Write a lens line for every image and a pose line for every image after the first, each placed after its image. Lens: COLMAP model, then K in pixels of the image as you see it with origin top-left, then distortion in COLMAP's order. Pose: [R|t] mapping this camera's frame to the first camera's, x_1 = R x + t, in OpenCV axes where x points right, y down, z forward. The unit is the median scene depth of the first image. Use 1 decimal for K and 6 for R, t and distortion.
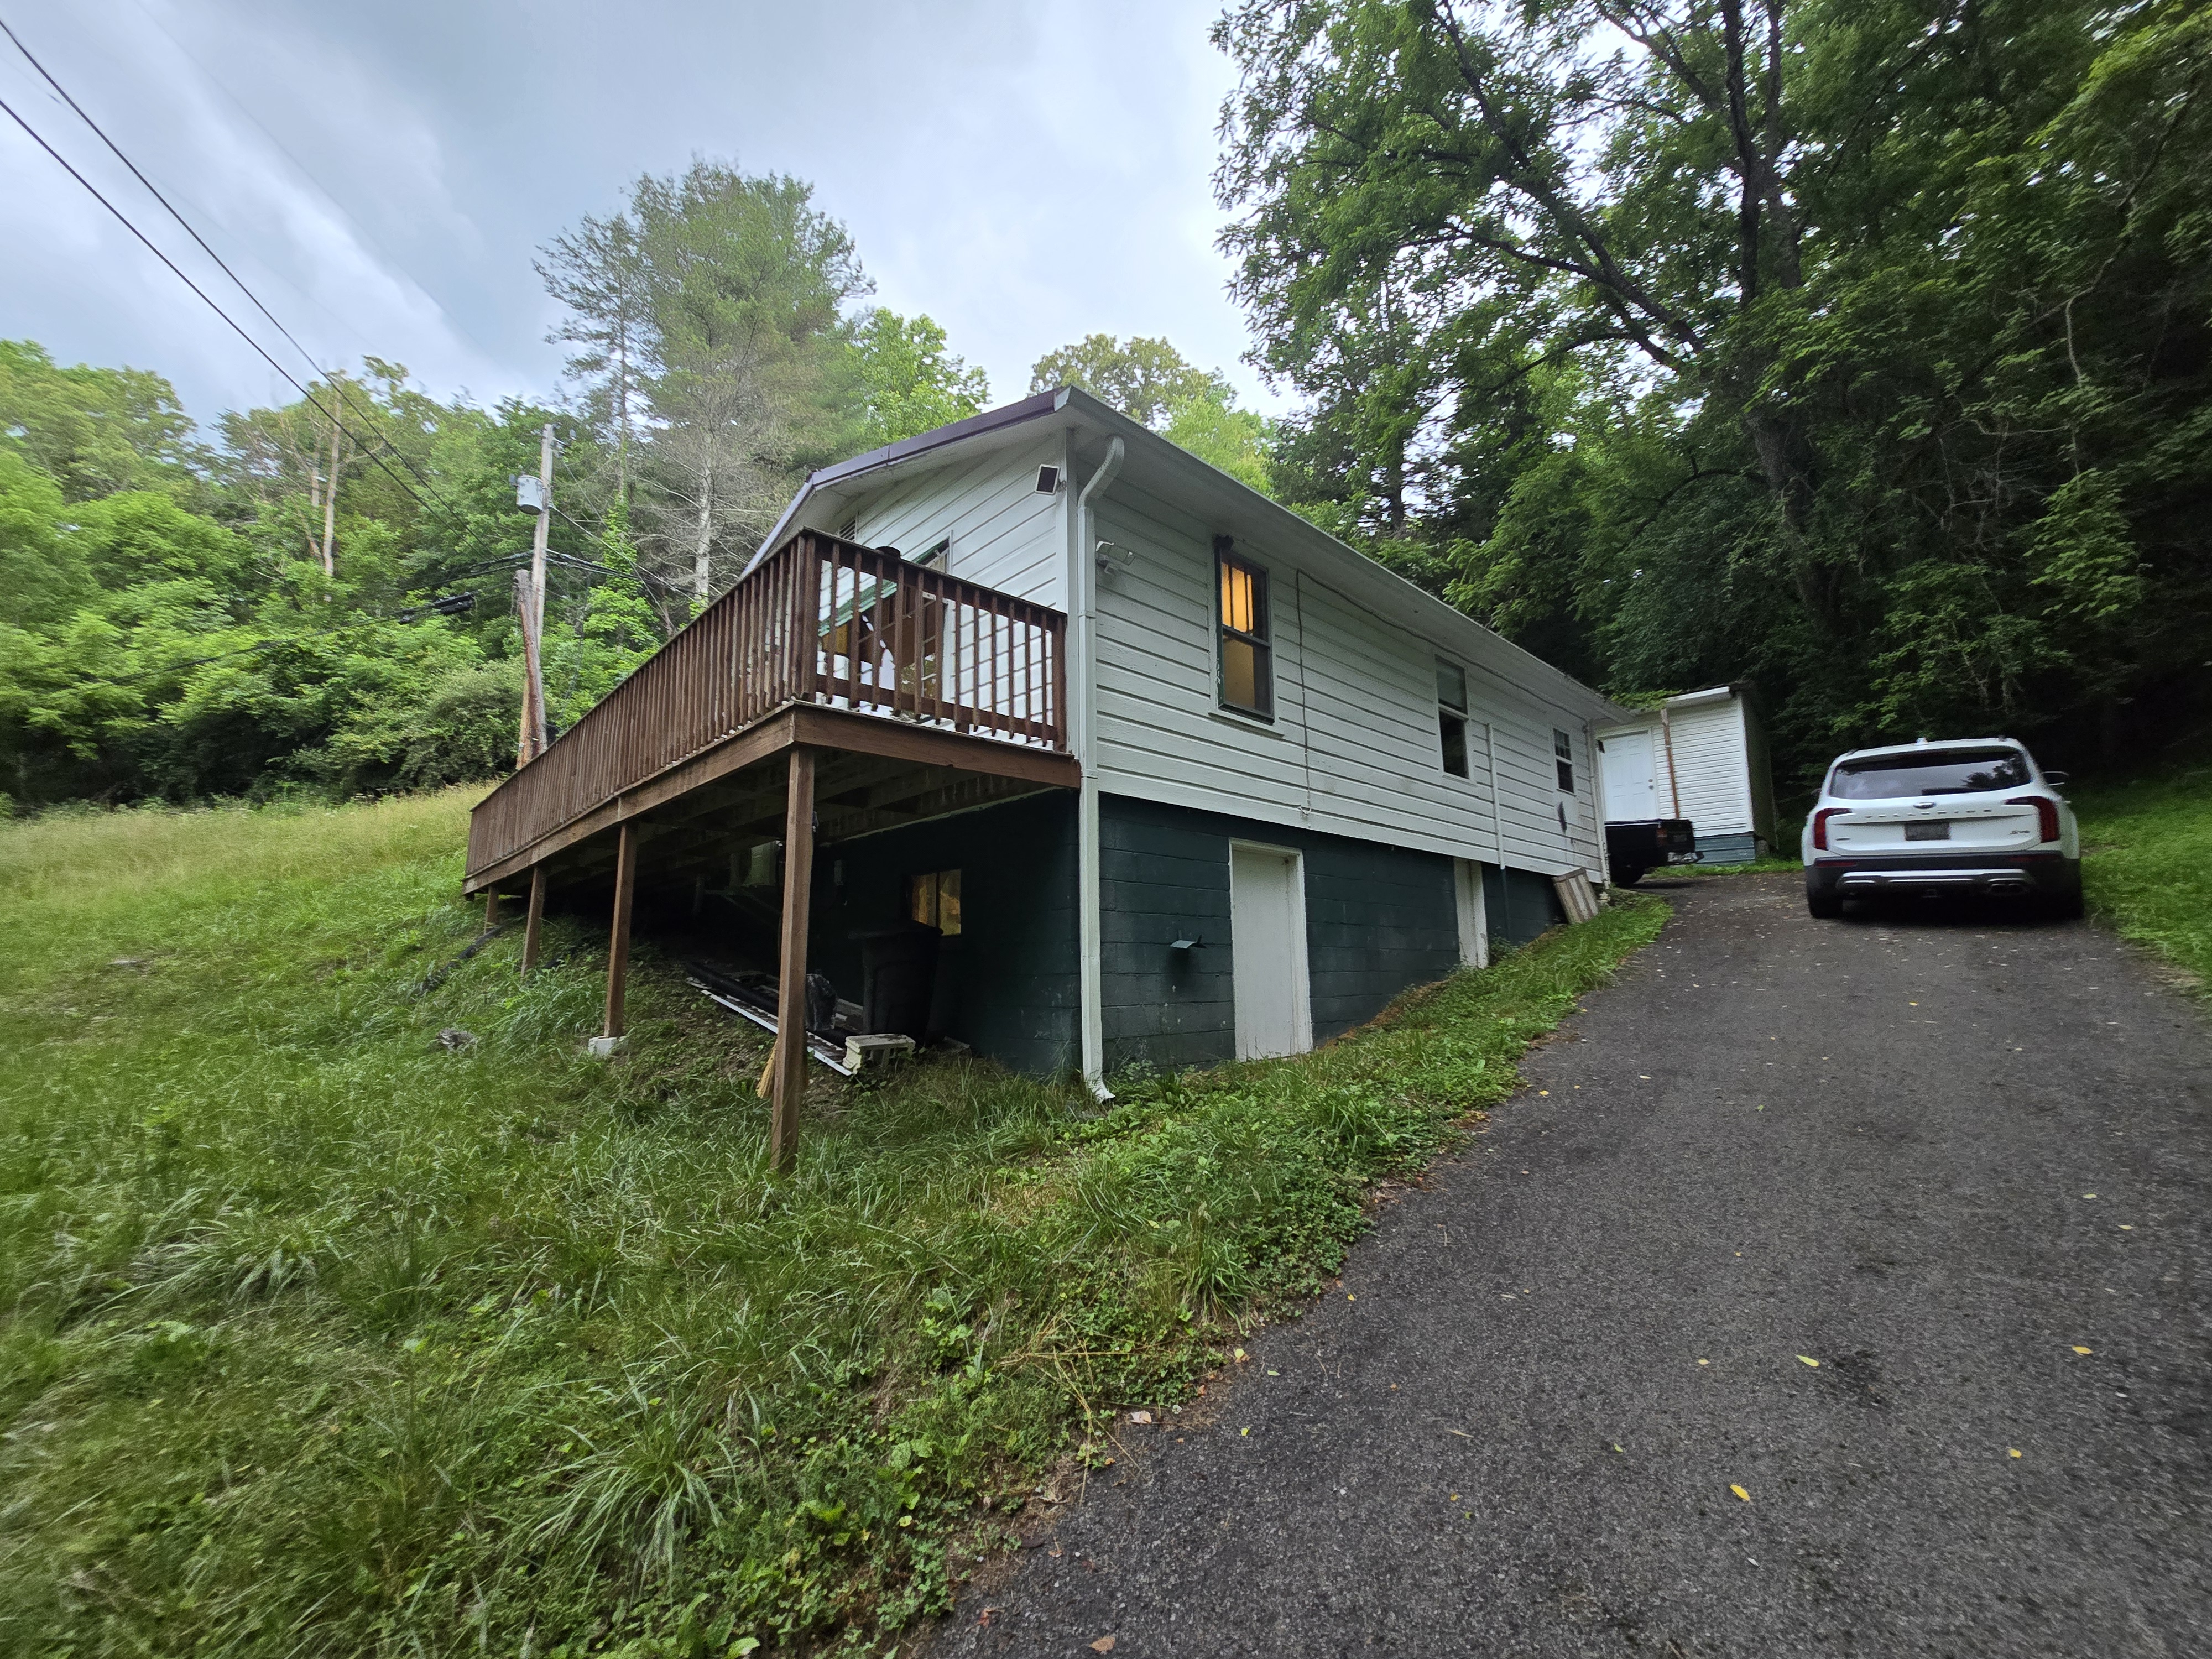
lens RADIAL K [[897.1, 0, 1106.0], [0, 897.1, 829.5], [0, 0, 1]] dist [-0.011036, 0.005427]
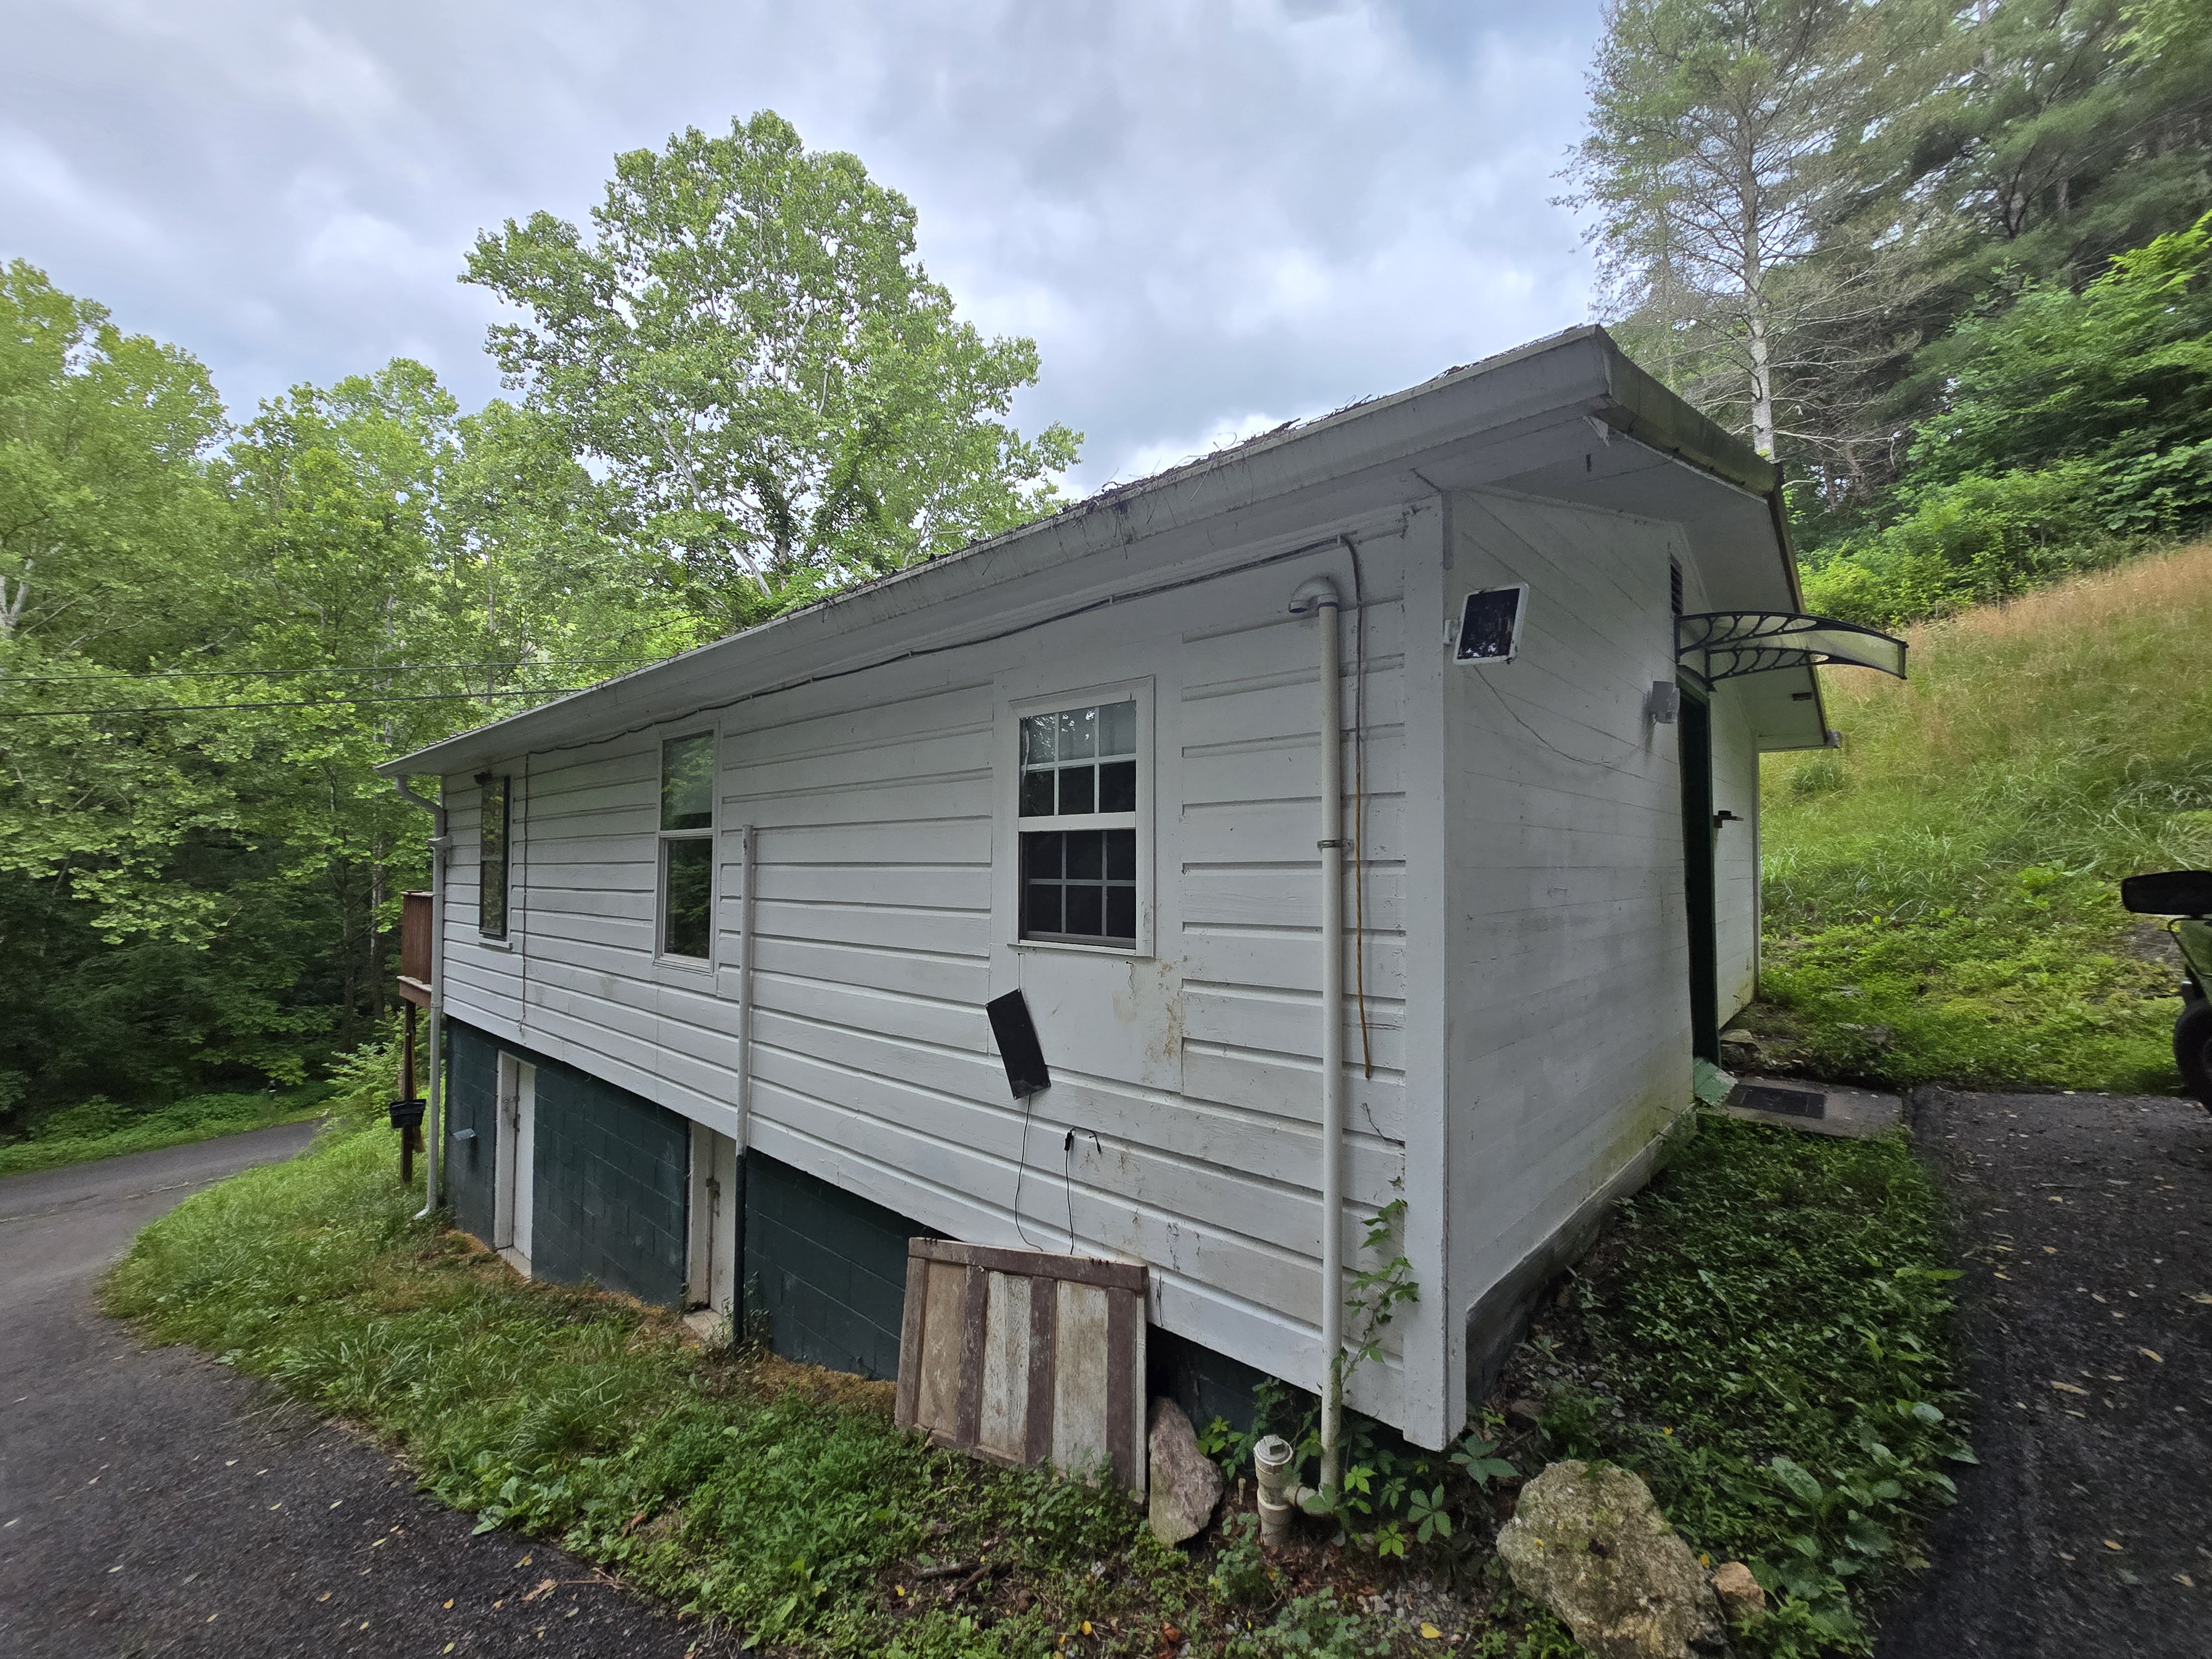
lens RADIAL K [[897.4, 0, 1107.8], [0, 897.4, 830.1], [0, 0, 1]] dist [-0.004817, 0.000122]
pose [[0.080012, -0.036025, -0.996143, 1.206790], [0.160760, 0.986731, -0.022772, -0.104601], [0.983745, -0.158318, 0.084741, 1.540229]]
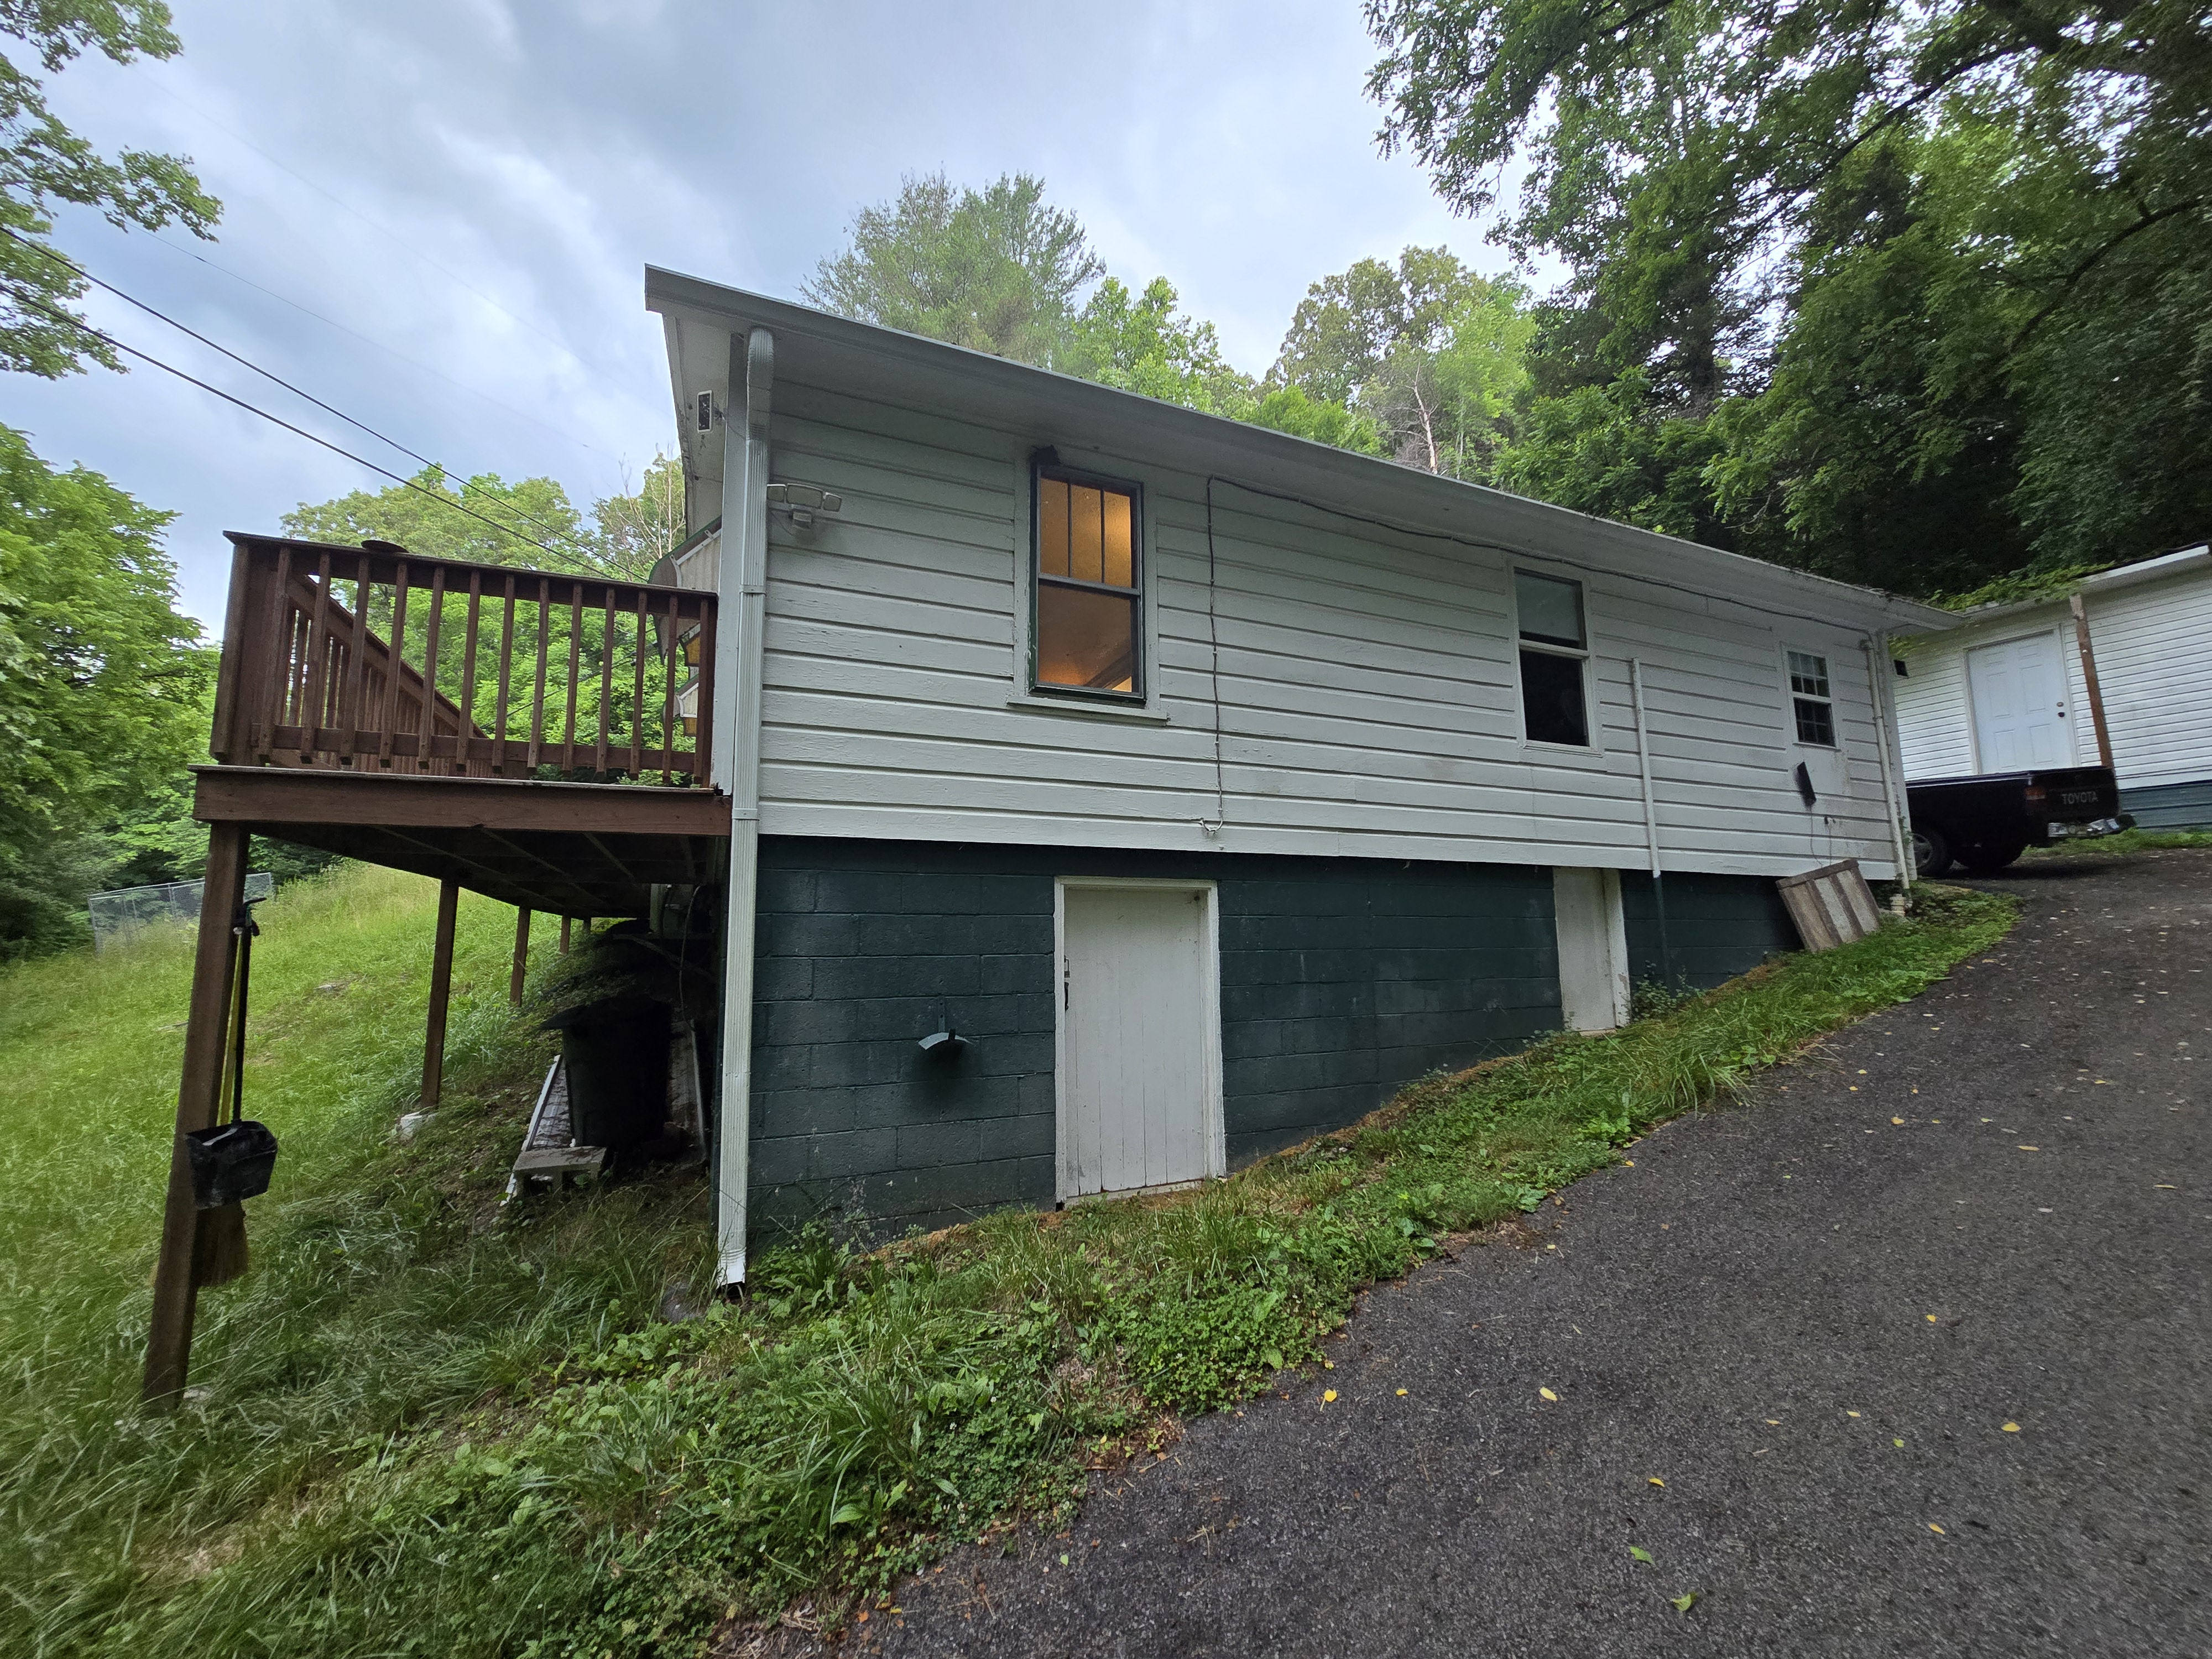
lens RADIAL K [[897.4, 0, 1107.8], [0, 897.4, 830.1], [0, 0, 1]] dist [-0.004817, 0.000122]
pose [[0.942577, -0.044304, -0.331037, 0.369238], [0.054966, 0.998225, 0.022912, -0.037051], [0.329435, -0.039792, 0.943339, 0.316392]]
